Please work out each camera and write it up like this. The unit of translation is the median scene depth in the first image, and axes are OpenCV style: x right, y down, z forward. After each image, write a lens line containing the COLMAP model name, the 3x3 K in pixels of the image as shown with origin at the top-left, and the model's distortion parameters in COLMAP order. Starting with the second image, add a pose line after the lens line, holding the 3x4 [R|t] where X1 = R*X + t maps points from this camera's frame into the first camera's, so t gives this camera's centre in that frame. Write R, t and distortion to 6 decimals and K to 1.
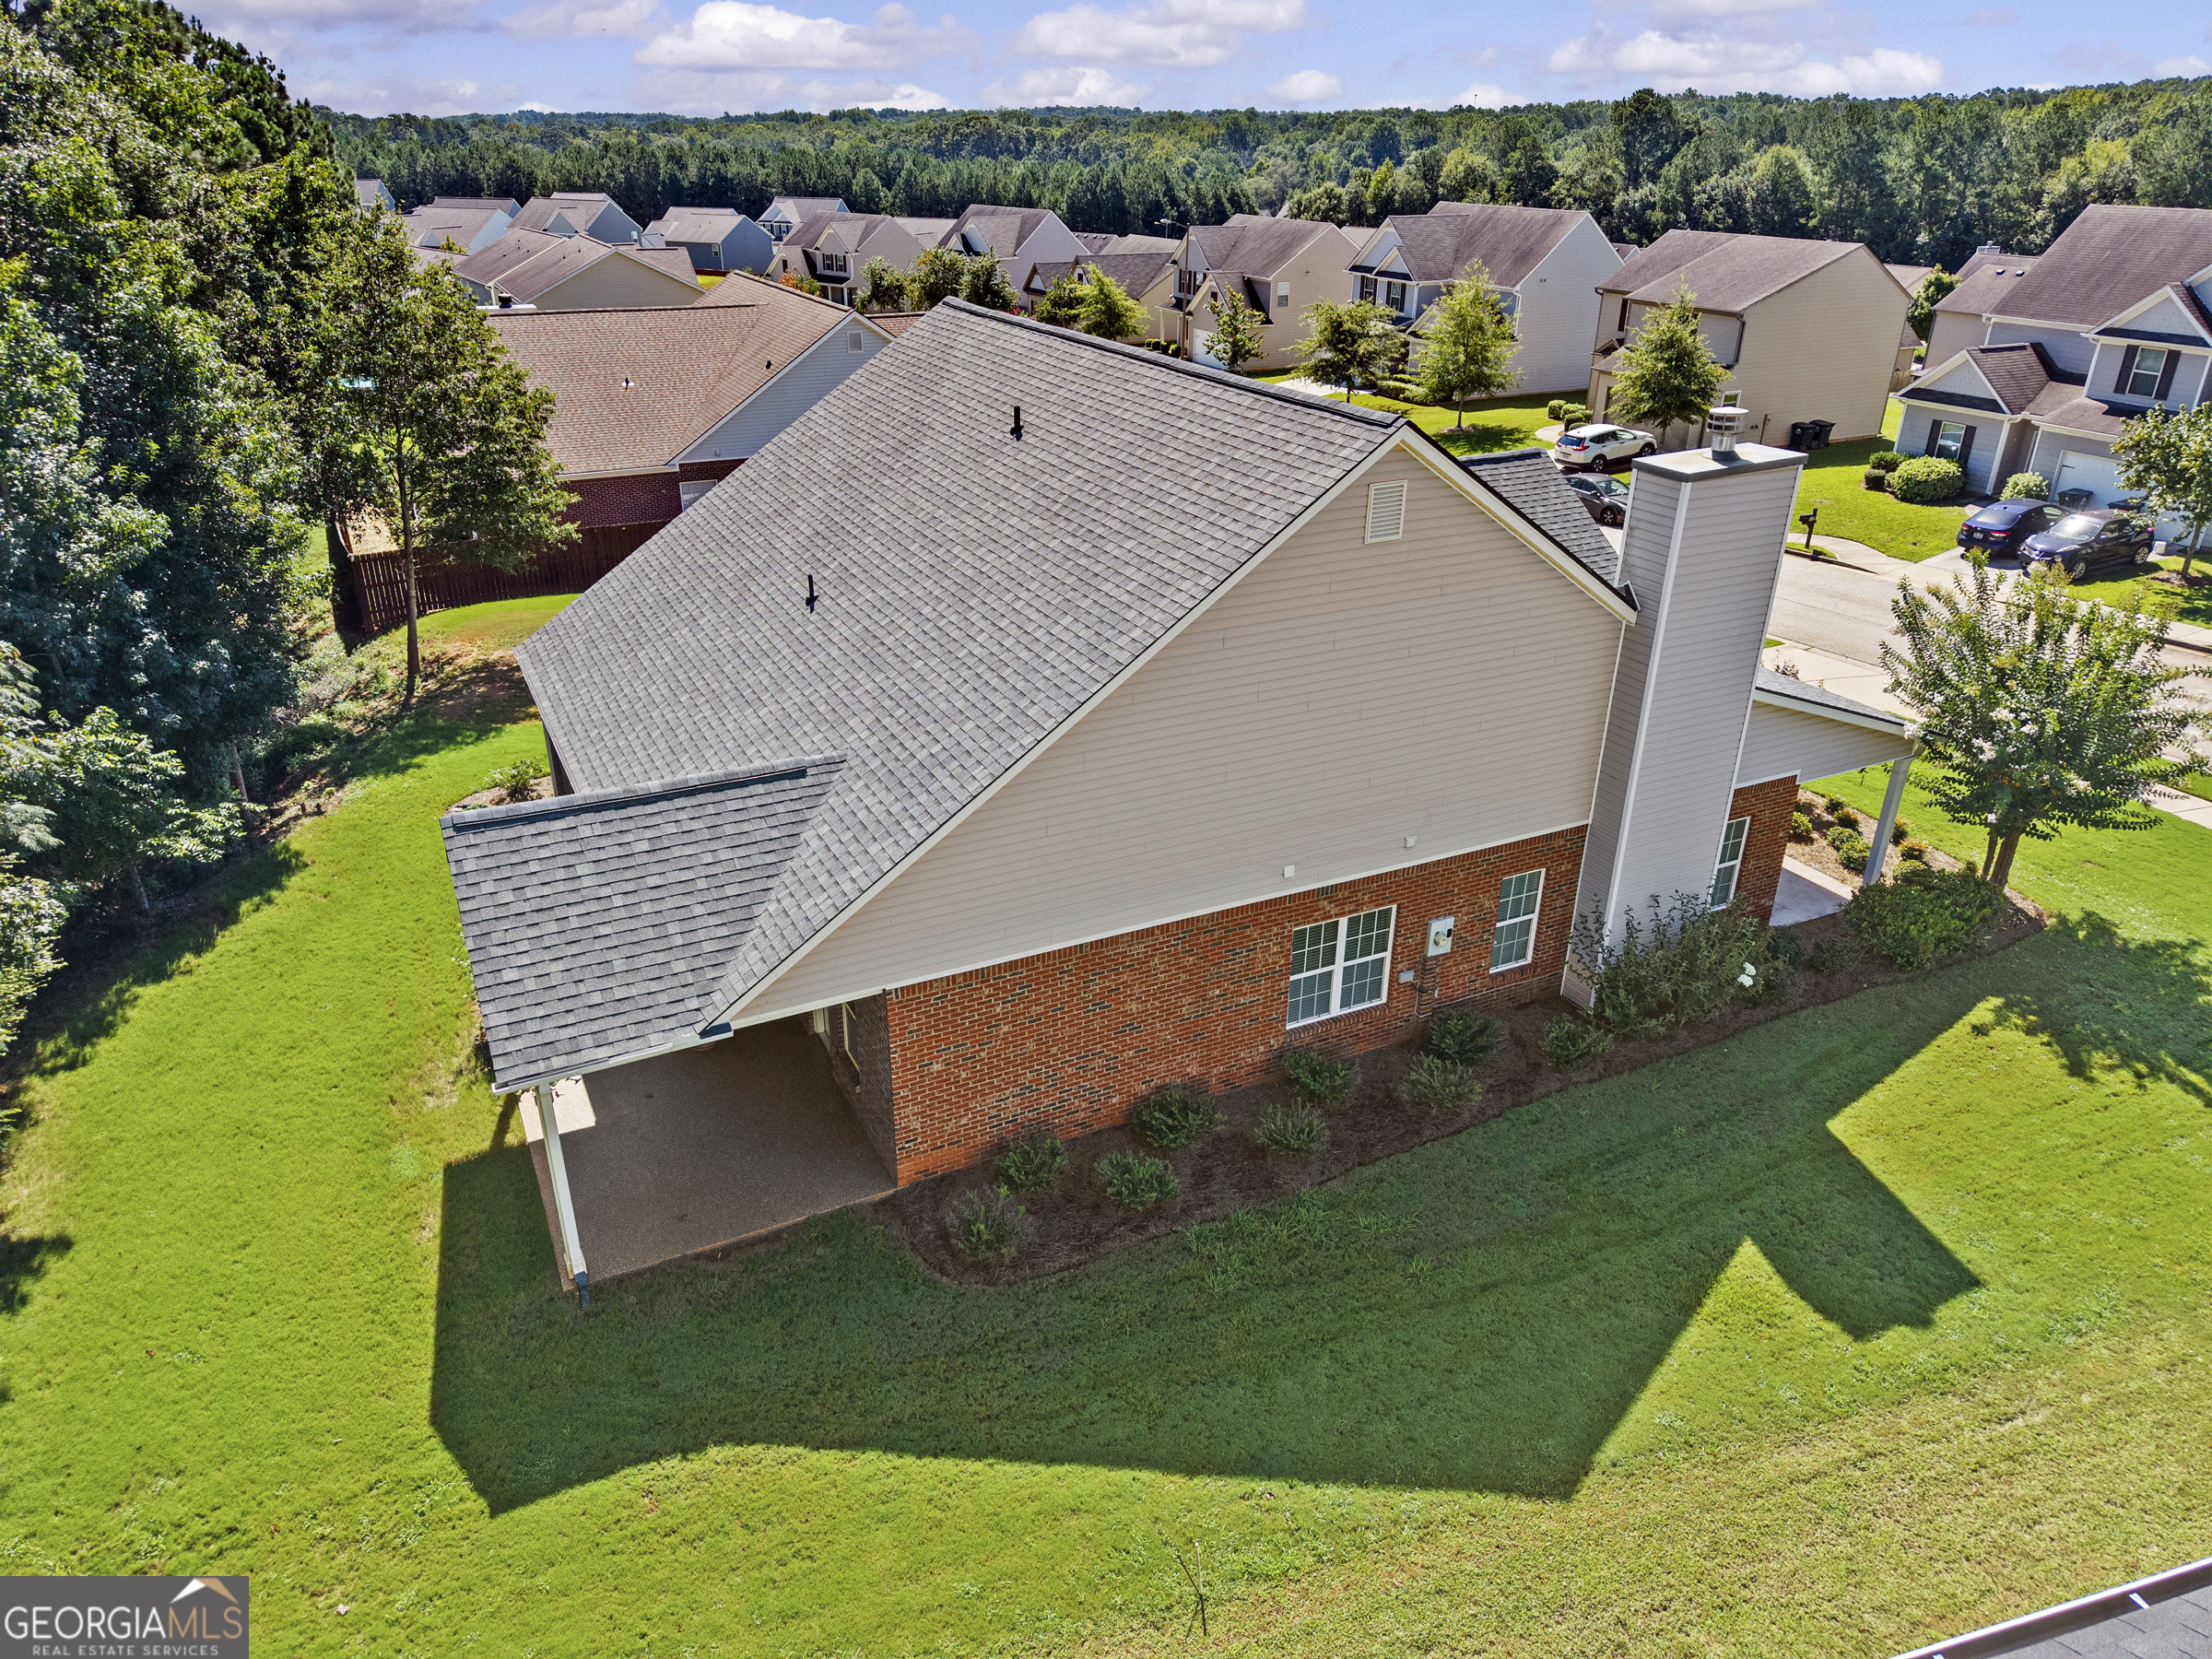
lens RADIAL K [[1550.5, 0, 1097.9], [0, 1550.5, 838.2], [0, 0, 1]] dist [0.005748, -0.005663]
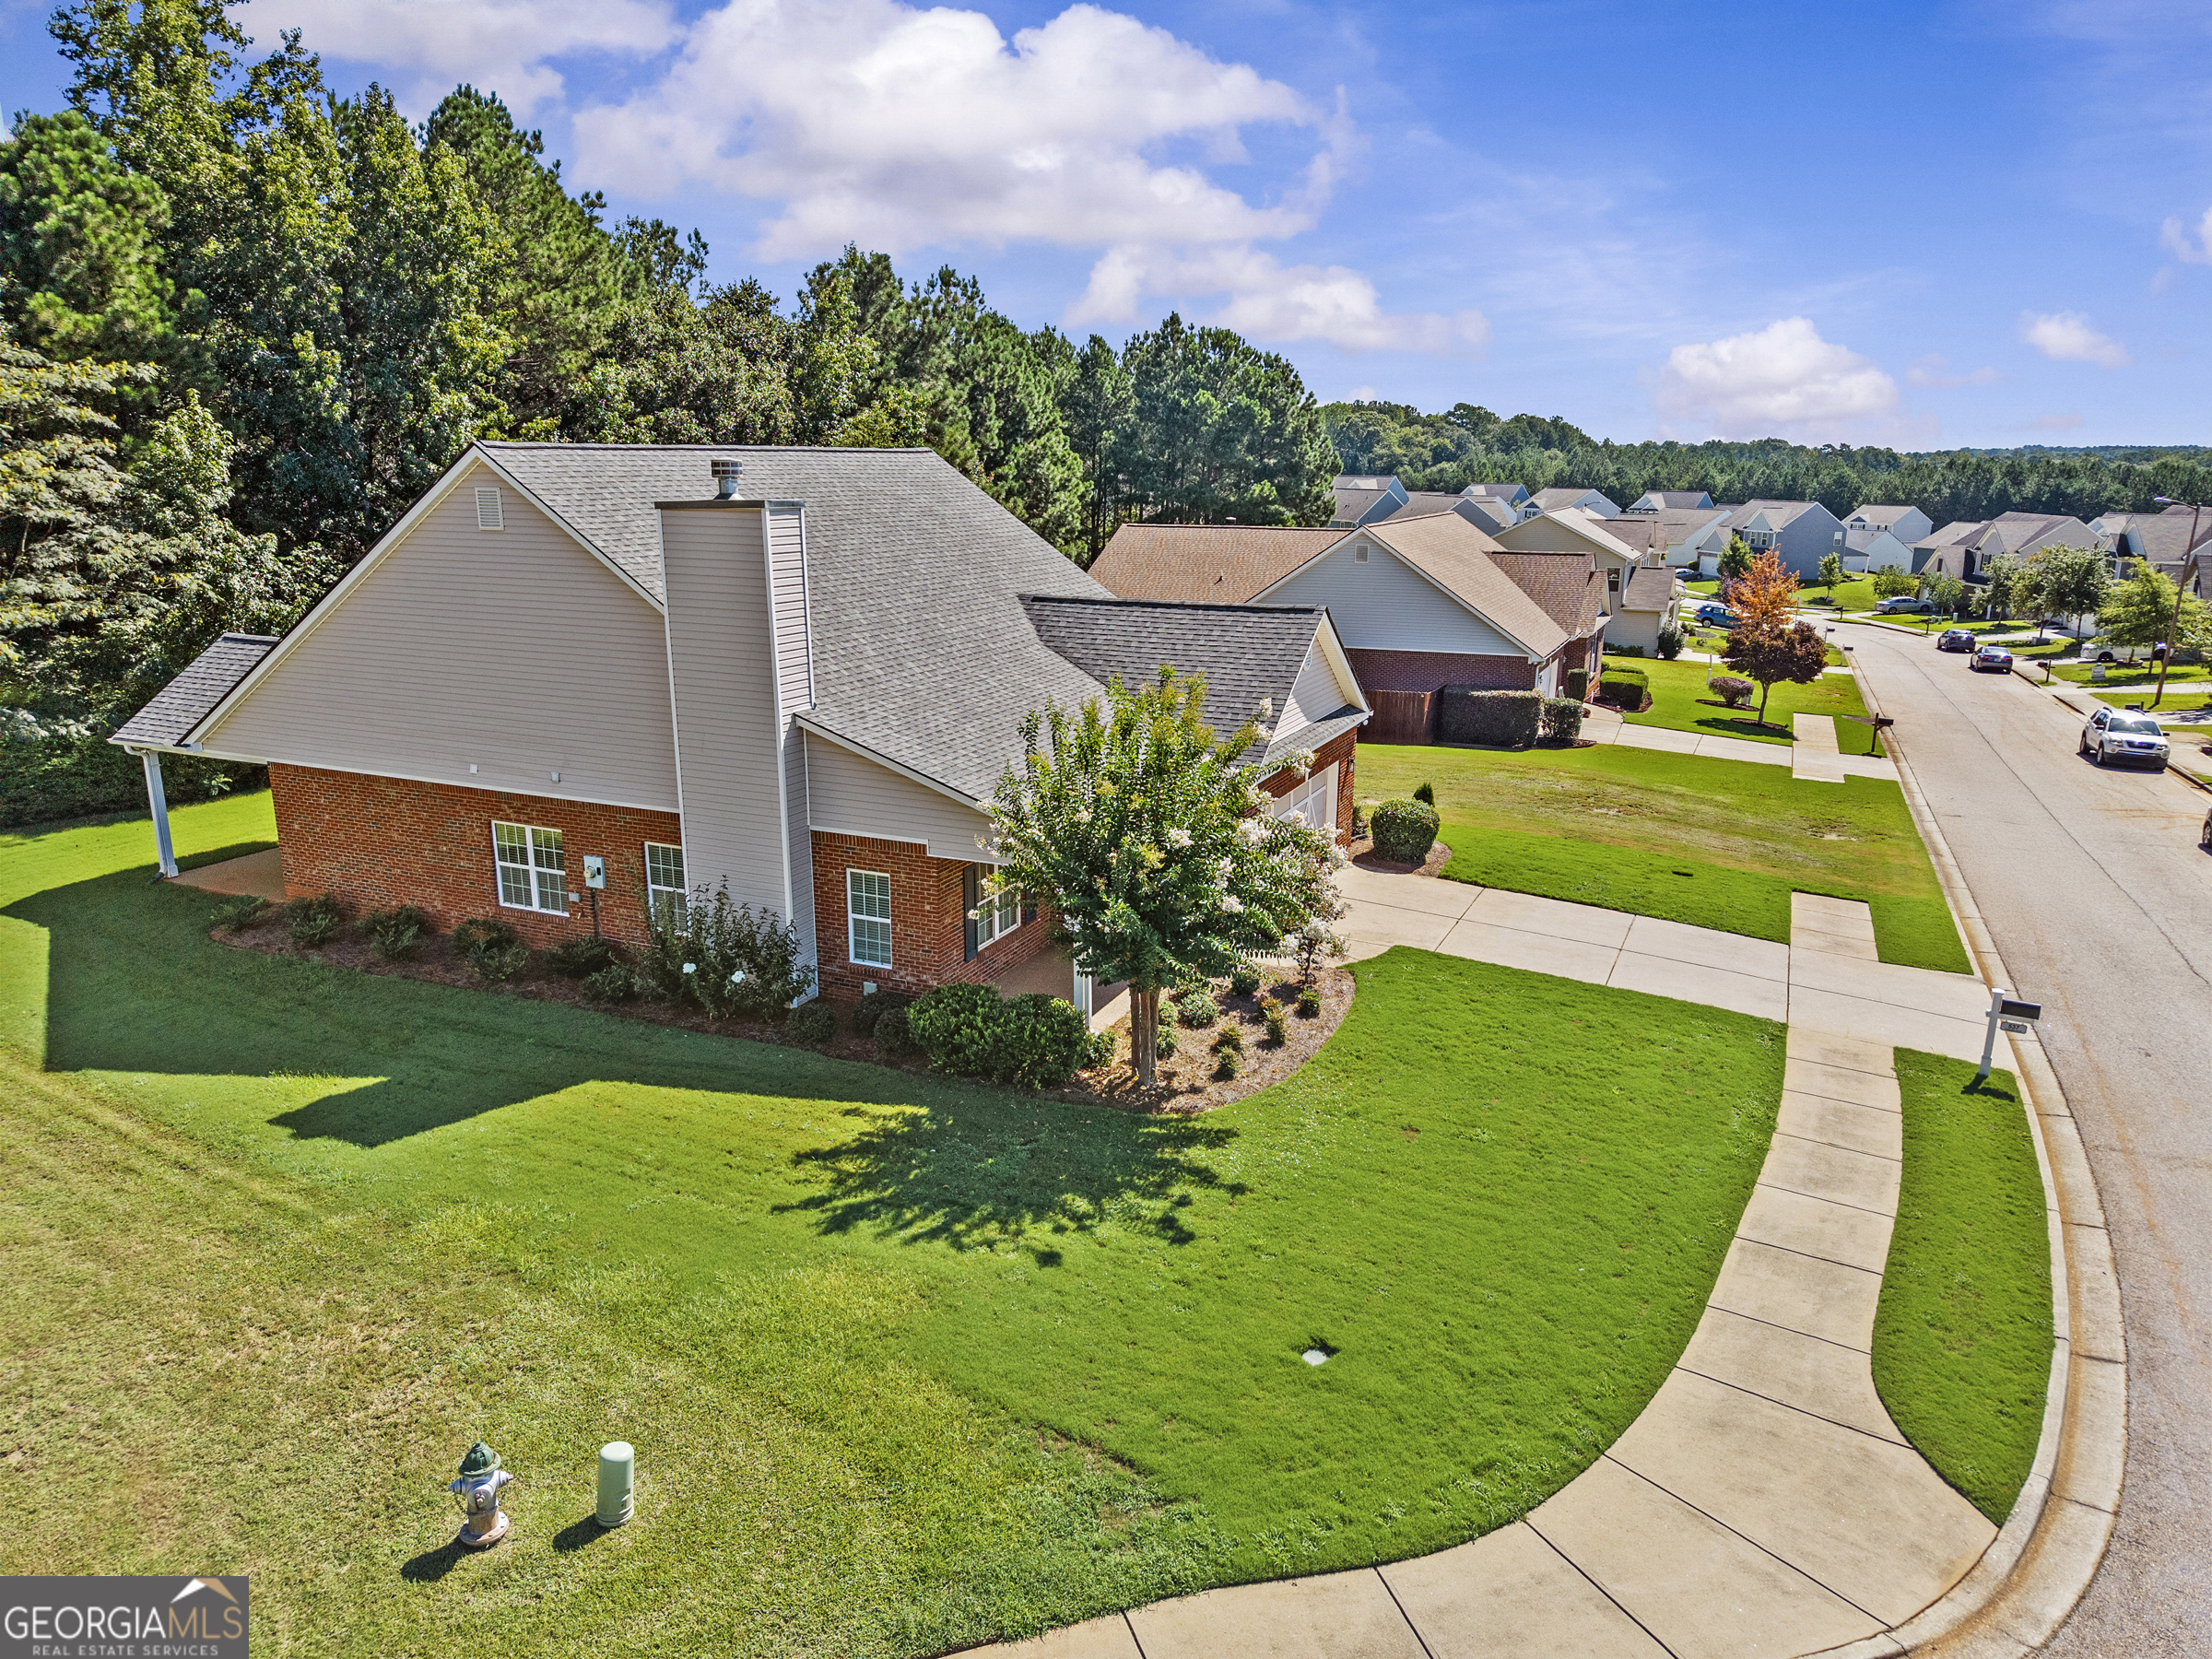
lens RADIAL K [[1541.0, 0, 1122.1], [0, 1541.0, 851.1], [0, 0, 1]] dist [0.030623, -0.029678]
pose [[0.628730, 0.199093, -0.751705, 1.436117], [-0.335120, 0.941669, -0.030890, -0.058085], [0.701707, 0.271333, 0.658776, 0.472057]]
